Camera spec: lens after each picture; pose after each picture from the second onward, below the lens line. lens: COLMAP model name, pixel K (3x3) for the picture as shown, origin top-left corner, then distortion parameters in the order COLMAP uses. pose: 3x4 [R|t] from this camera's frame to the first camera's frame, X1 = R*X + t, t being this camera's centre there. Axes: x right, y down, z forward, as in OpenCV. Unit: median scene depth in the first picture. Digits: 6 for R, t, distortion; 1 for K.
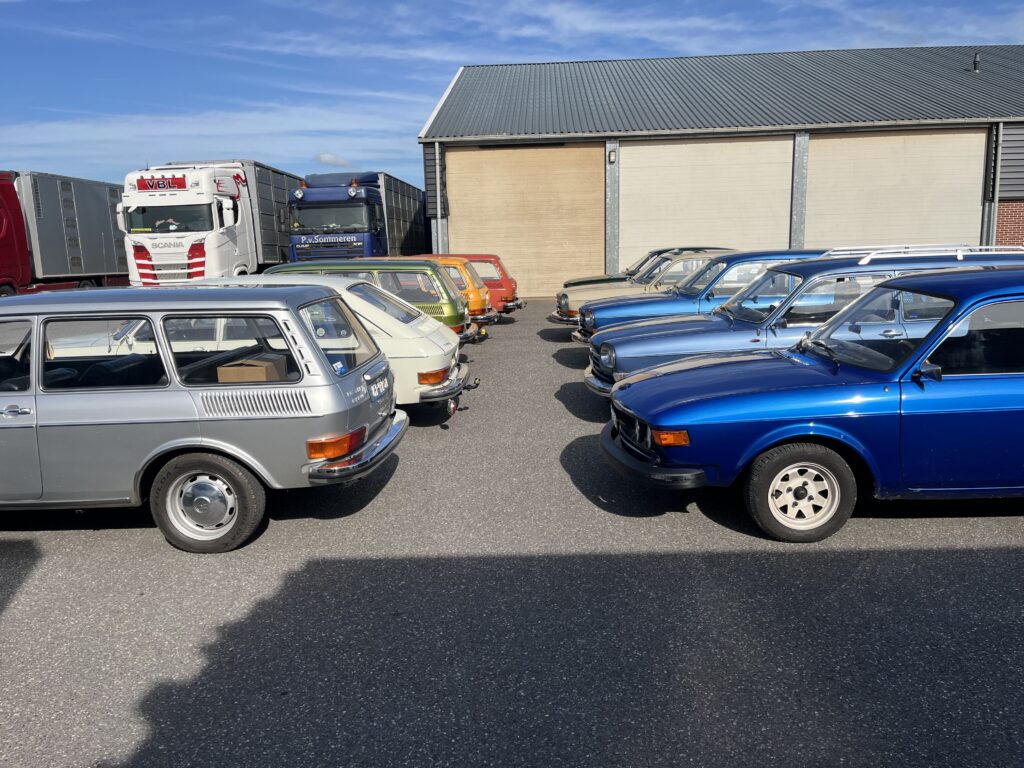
lens RADIAL K [[768.5, 0, 512.0], [0, 768.5, 384.0], [0, 0, 1]] dist [0.033309, -0.047613]
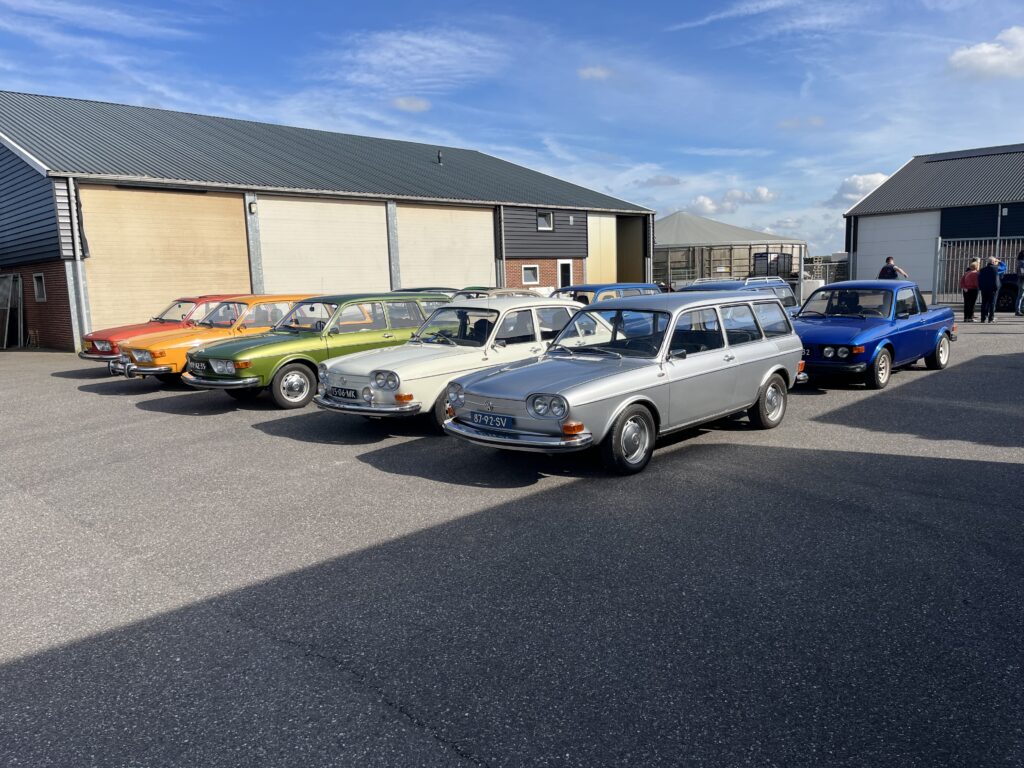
lens RADIAL K [[754.5, 0, 519.1], [0, 754.5, 385.2], [0, 0, 1]] dist [0.055115, -0.086169]
pose [[0.669960, -0.097867, 0.735918, -0.425309], [0.145849, 0.989306, -0.001213, 0.005451], [-0.727930, 0.108146, 0.677069, 0.038300]]
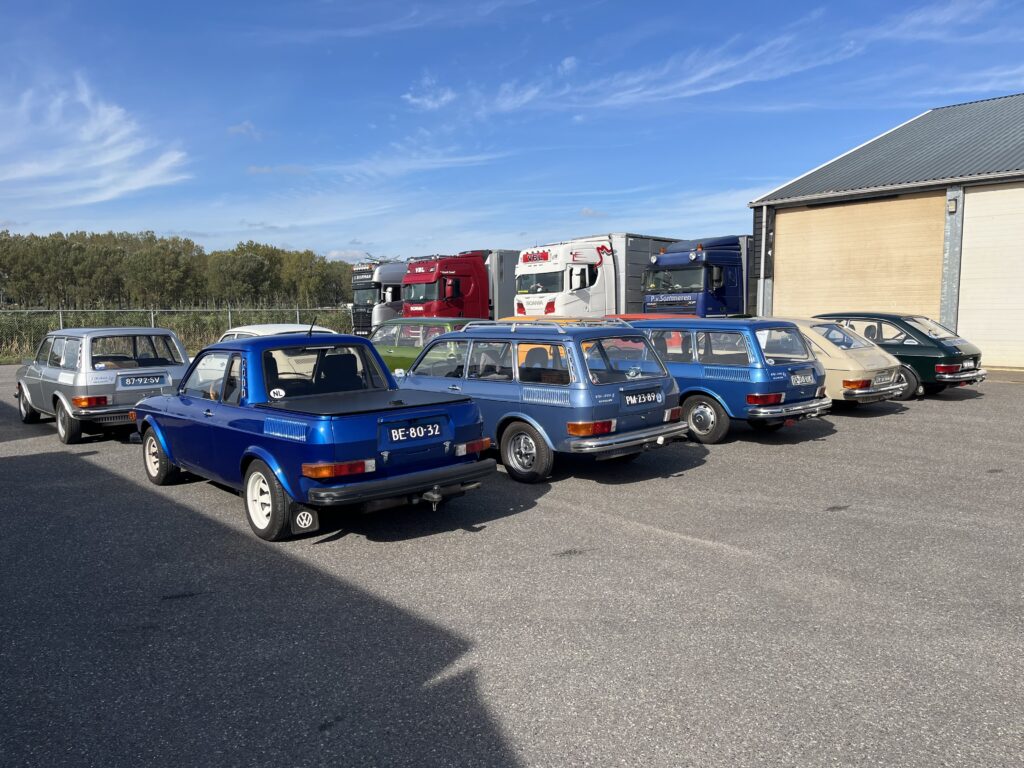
lens RADIAL K [[754.5, 0, 519.1], [0, 754.5, 385.2], [0, 0, 1]] dist [0.055115, -0.086169]
pose [[0.702770, 0.088517, -0.705889, 0.409463], [-0.131064, 0.991355, -0.006171, -0.026126], [0.699240, 0.096853, 0.708296, 0.073537]]
